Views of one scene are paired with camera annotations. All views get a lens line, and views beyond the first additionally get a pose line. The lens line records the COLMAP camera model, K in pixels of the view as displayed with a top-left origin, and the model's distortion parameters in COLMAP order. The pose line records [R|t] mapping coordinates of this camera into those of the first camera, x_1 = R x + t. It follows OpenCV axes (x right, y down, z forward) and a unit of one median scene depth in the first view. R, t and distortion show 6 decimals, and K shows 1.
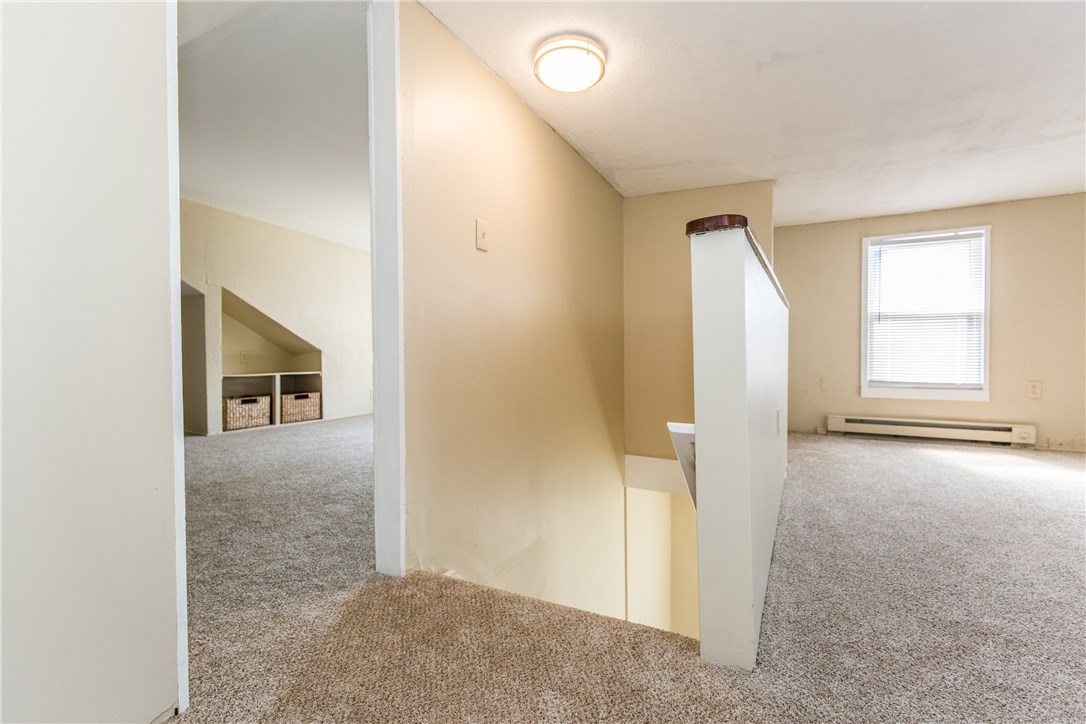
lens RADIAL K [[487.8, 0, 549.3], [0, 487.8, 359.2], [0, 0, 1]] dist [-0.000221, -0.000422]
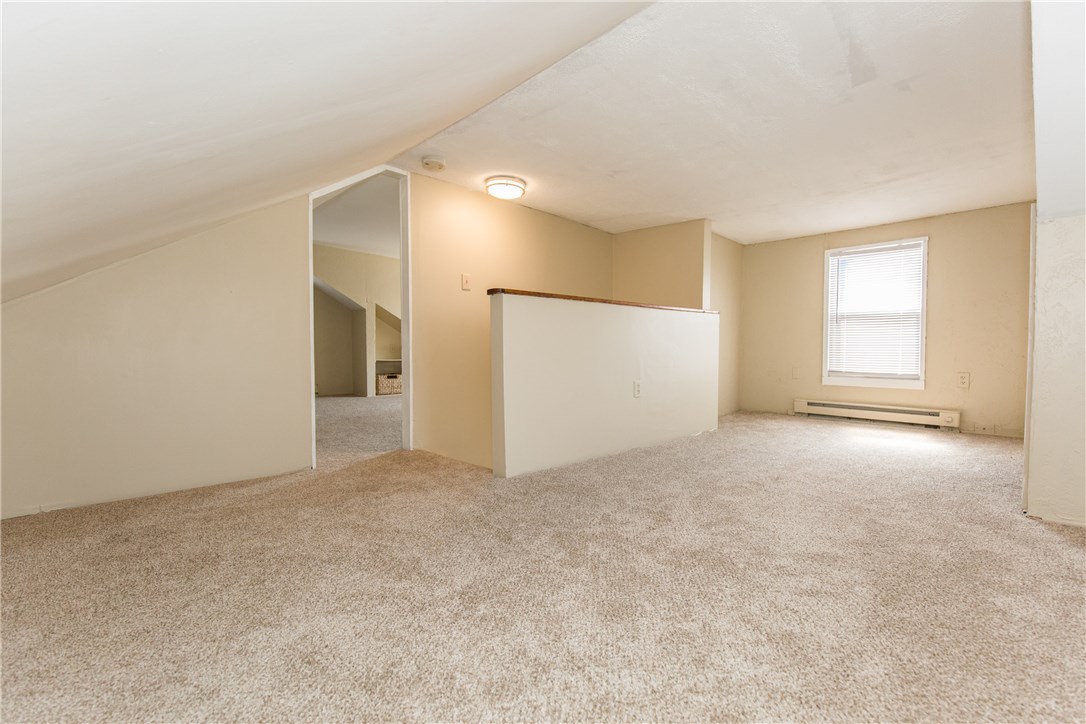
lens RADIAL K [[487.8, 0, 549.3], [0, 487.8, 359.2], [0, 0, 1]] dist [-0.000221, -0.000422]
pose [[0.947508, 0.012392, -0.319492, 0.422639], [-0.008612, 0.999875, 0.013242, 0.006596], [0.319616, -0.009795, 0.947497, -0.366041]]
